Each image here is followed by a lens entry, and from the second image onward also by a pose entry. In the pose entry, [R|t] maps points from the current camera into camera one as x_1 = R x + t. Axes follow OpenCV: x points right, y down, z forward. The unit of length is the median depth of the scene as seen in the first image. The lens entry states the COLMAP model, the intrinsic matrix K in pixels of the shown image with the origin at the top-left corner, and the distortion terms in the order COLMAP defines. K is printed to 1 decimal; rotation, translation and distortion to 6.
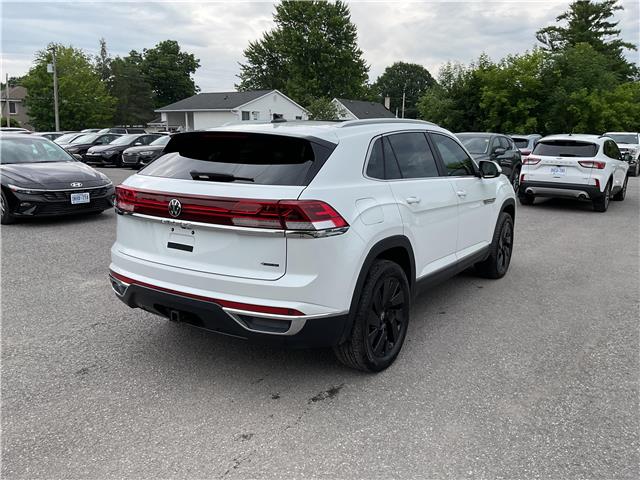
lens RADIAL K [[531.1, 0, 320.8], [0, 531.1, 241.9], [0, 0, 1]] dist [0.047782, -0.101228]
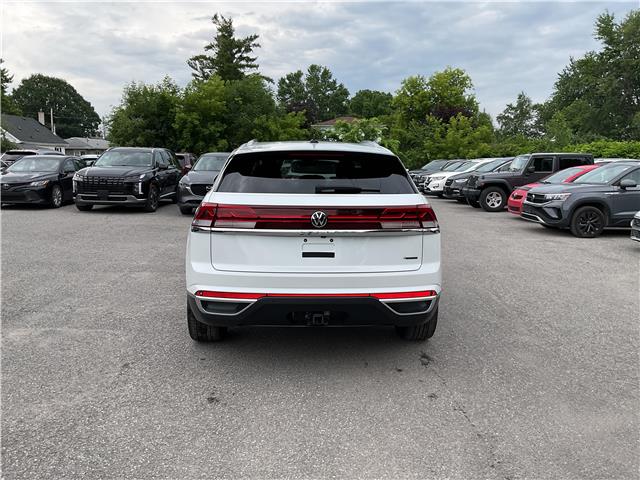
lens RADIAL K [[527.8, 0, 320.0], [0, 527.8, 241.2], [0, 0, 1]] dist [0.086151, -0.163497]
pose [[0.806188, -0.090828, 0.584646, -0.099294], [0.111998, 0.993708, -0.000059, -0.001969], [-0.580962, 0.065527, 0.811289, 0.012417]]
